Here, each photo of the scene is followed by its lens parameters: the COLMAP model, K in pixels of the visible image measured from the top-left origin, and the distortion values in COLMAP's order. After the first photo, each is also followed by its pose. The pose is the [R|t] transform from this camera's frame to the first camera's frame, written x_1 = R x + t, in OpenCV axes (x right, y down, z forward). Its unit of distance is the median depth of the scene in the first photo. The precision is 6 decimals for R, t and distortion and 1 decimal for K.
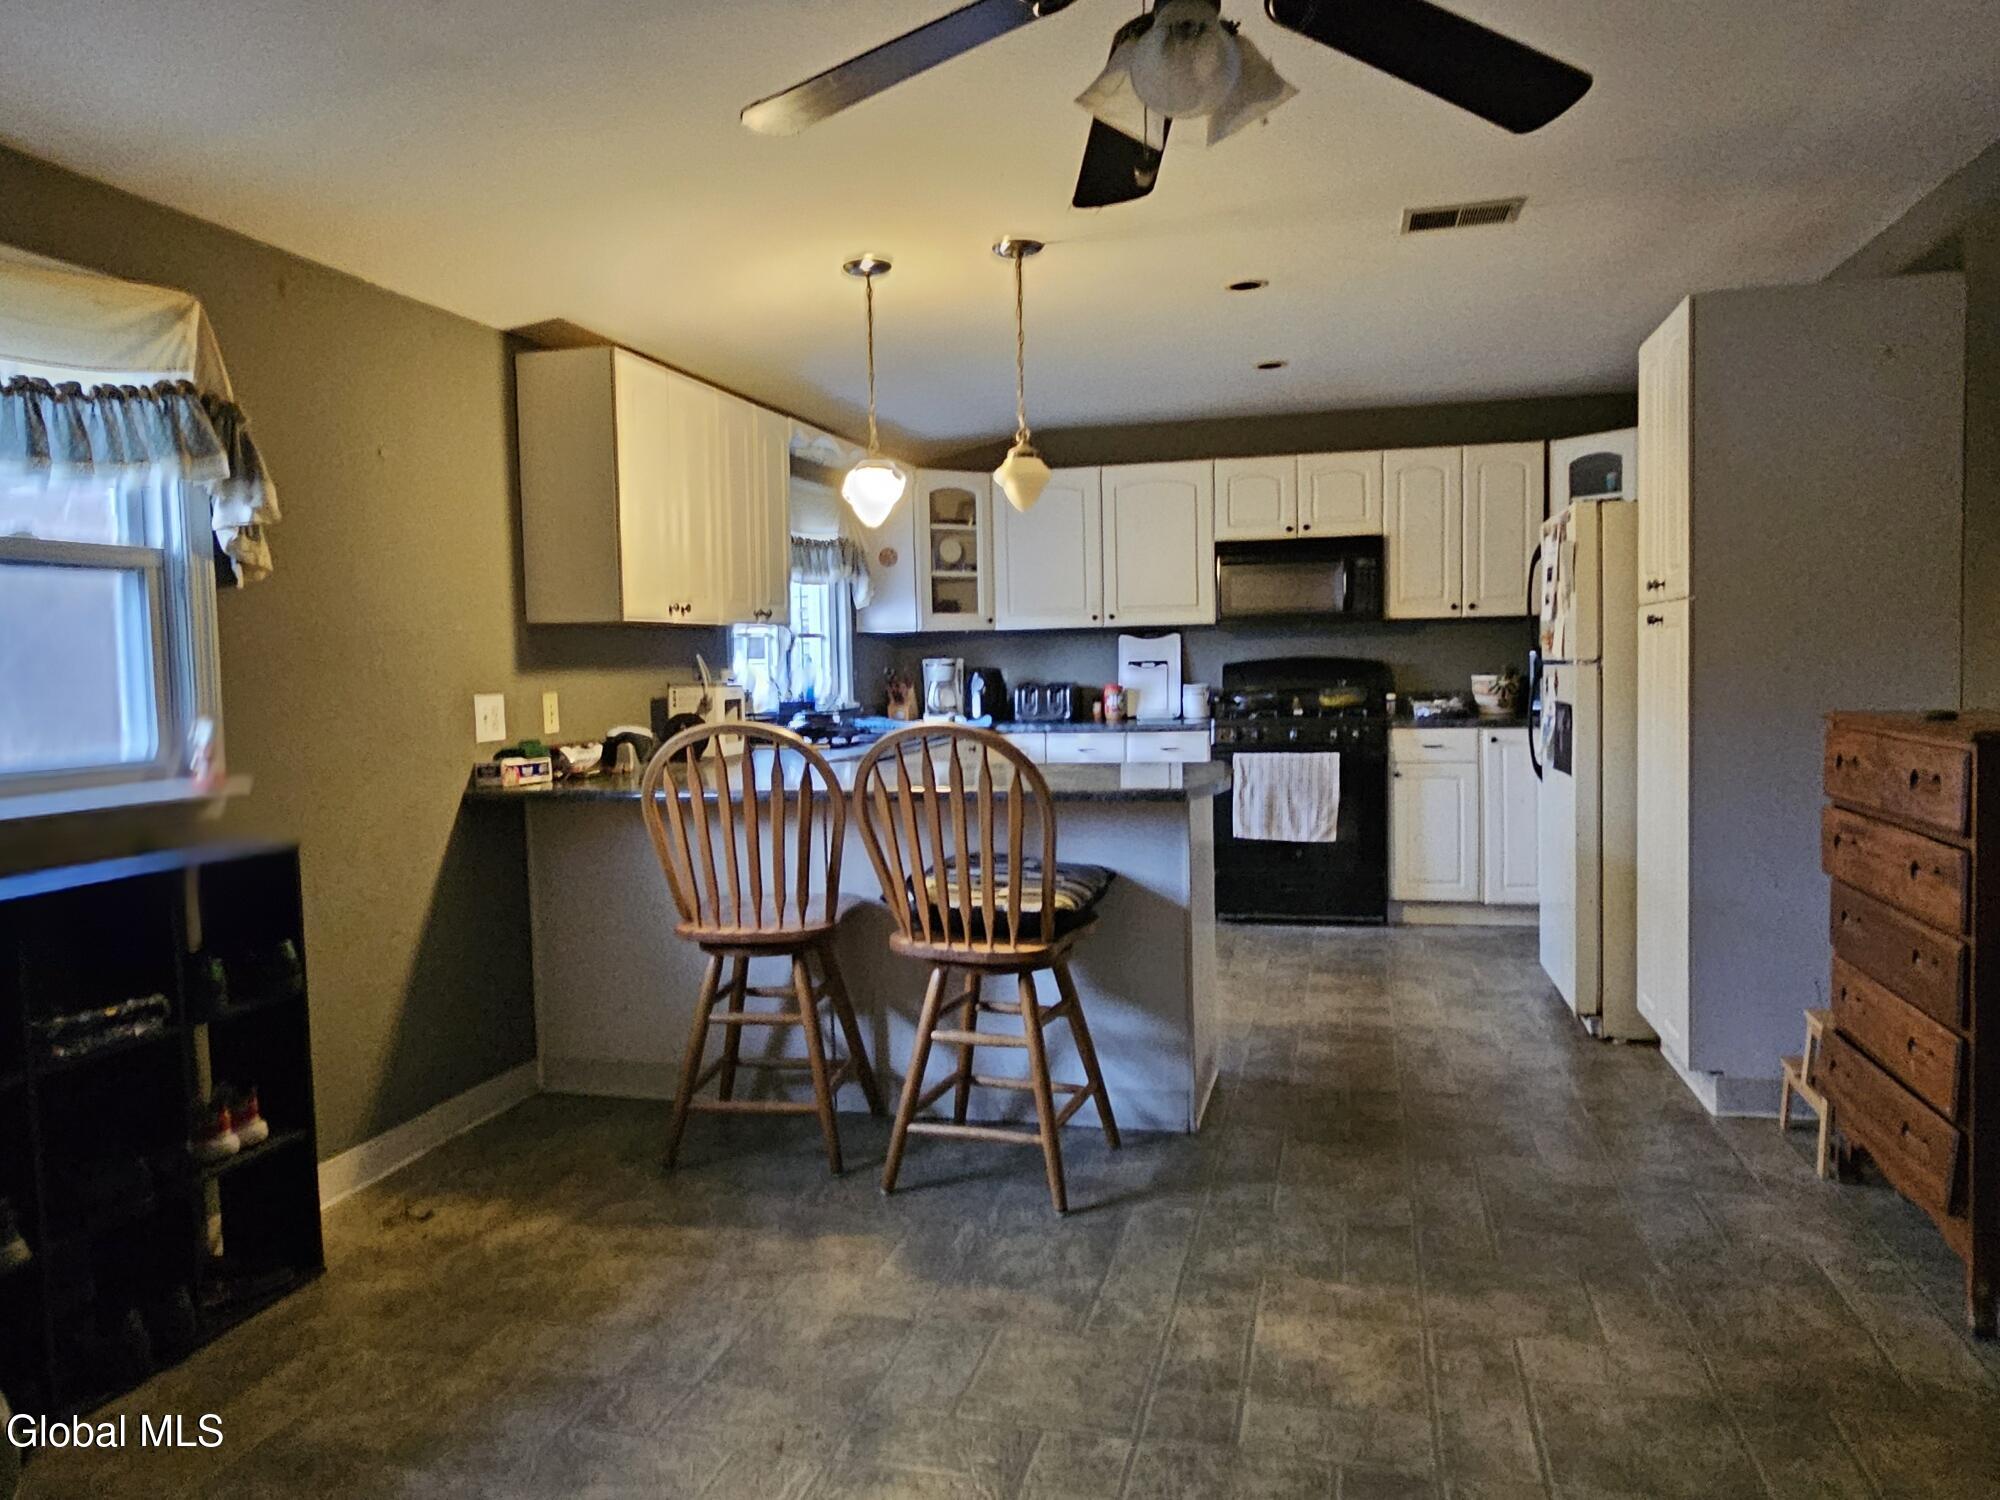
lens RADIAL K [[1323.5, 0, 1006.2], [0, 1323.5, 713.6], [0, 0, 1]] dist [0.030753, -0.001722]
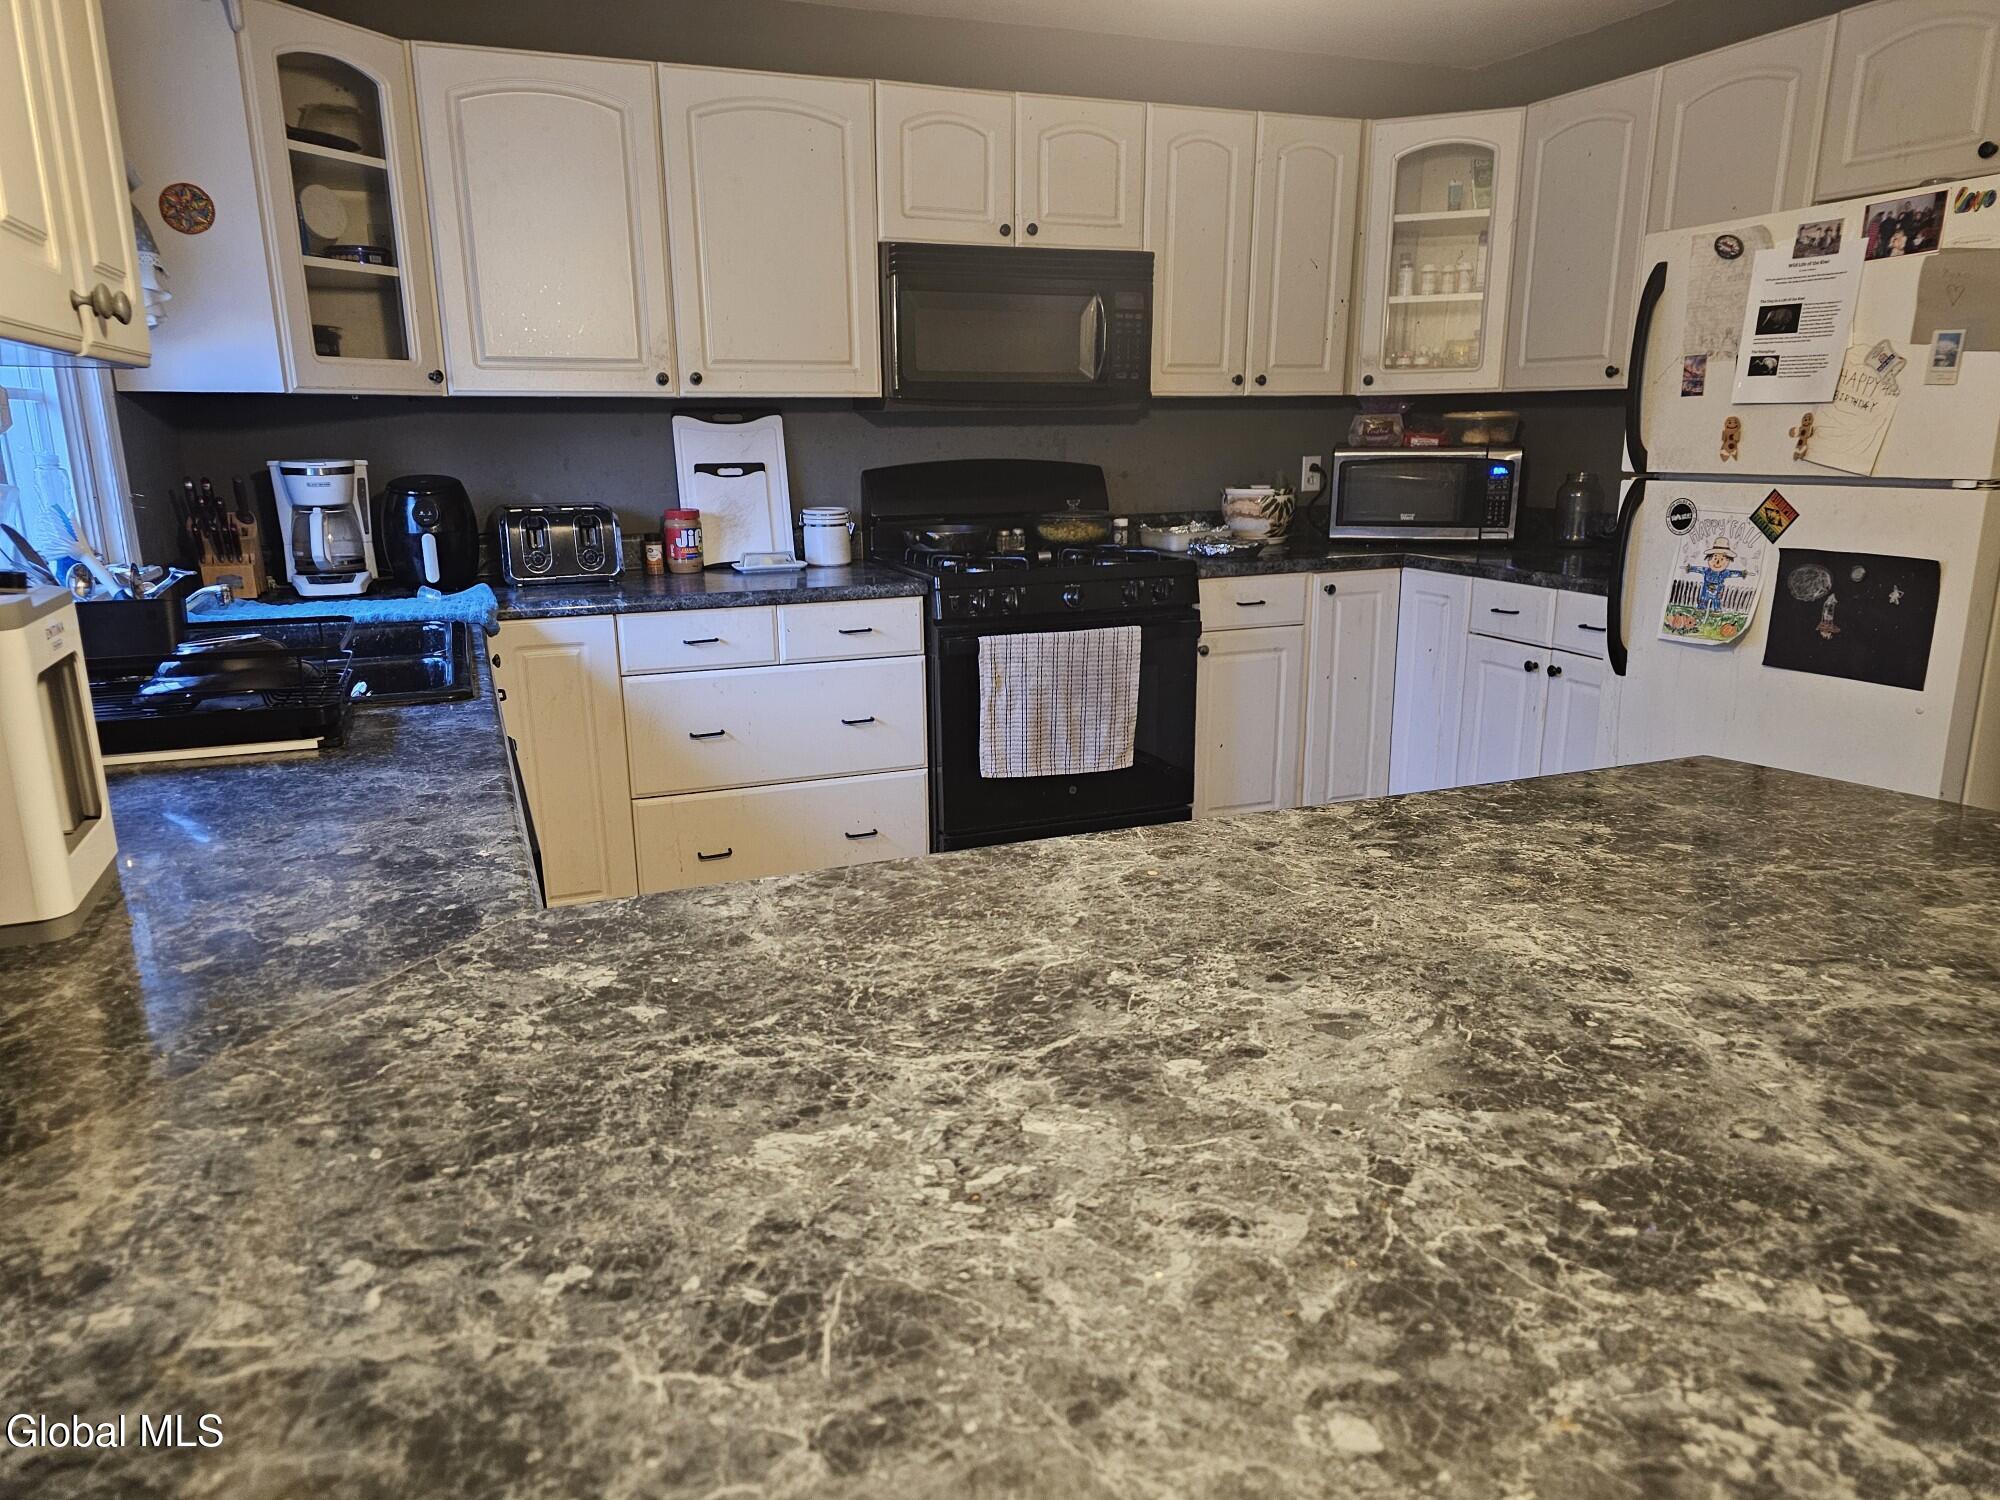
lens RADIAL K [[1323.5, 0, 978.5], [0, 1323.5, 783.1], [0, 0, 1]] dist [0.030753, -0.001722]
pose [[0.822280, -0.136021, 0.552589, -0.145978], [0.016696, 0.976363, 0.215490, -0.029455], [-0.568838, -0.167967, 0.805115, 0.501952]]
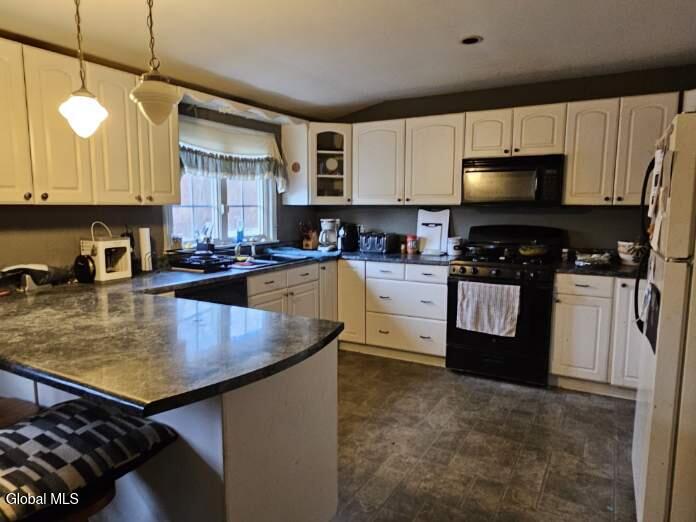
lens RADIAL K [[460.6, 0, 347.3], [0, 460.6, 258.5], [0, 0, 1]] dist [0.030753, -0.001722]
pose [[0.964863, 0.055019, -0.256927, 0.175334], [-0.036085, 0.996313, 0.077839, -0.039523], [0.260263, -0.065833, 0.963291, 0.354459]]
